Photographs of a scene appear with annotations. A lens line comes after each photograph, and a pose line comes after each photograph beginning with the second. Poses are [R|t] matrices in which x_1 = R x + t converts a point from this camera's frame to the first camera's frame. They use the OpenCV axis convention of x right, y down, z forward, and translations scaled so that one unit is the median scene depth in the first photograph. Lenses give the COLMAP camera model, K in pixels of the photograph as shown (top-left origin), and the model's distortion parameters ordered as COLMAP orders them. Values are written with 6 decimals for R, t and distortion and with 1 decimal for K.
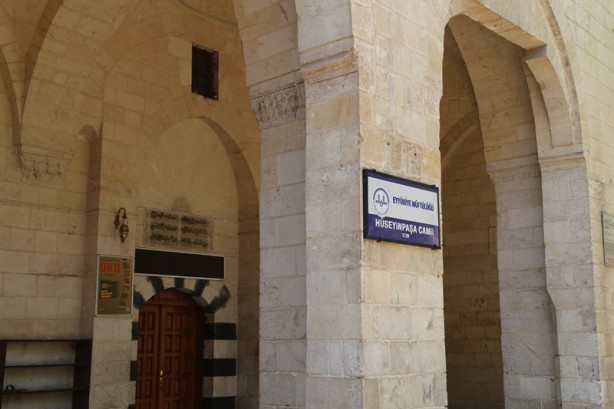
lens RADIAL K [[786.3, 0, 307.7], [0, 786.3, 206.8], [0, 0, 1]] dist [0.125703, 0.049231]
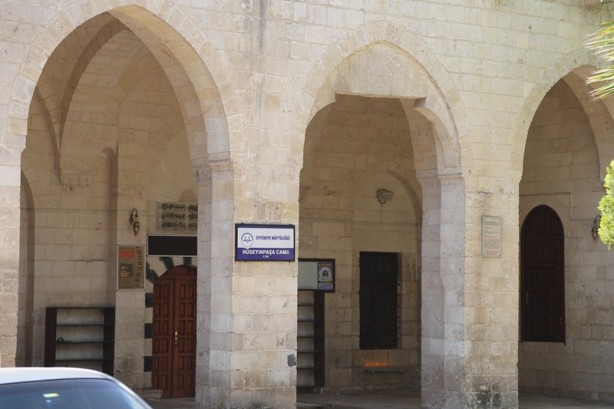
lens RADIAL K [[1714.4, 0, 307.0], [0, 1714.4, 204.5], [0, 0, 1]] dist [0.665823, 0.027710]
pose [[0.979310, 0.000990, -0.202365, 0.670421], [0.023056, 0.992931, 0.116434, -0.356152], [0.201050, -0.118691, 0.972364, -1.850994]]
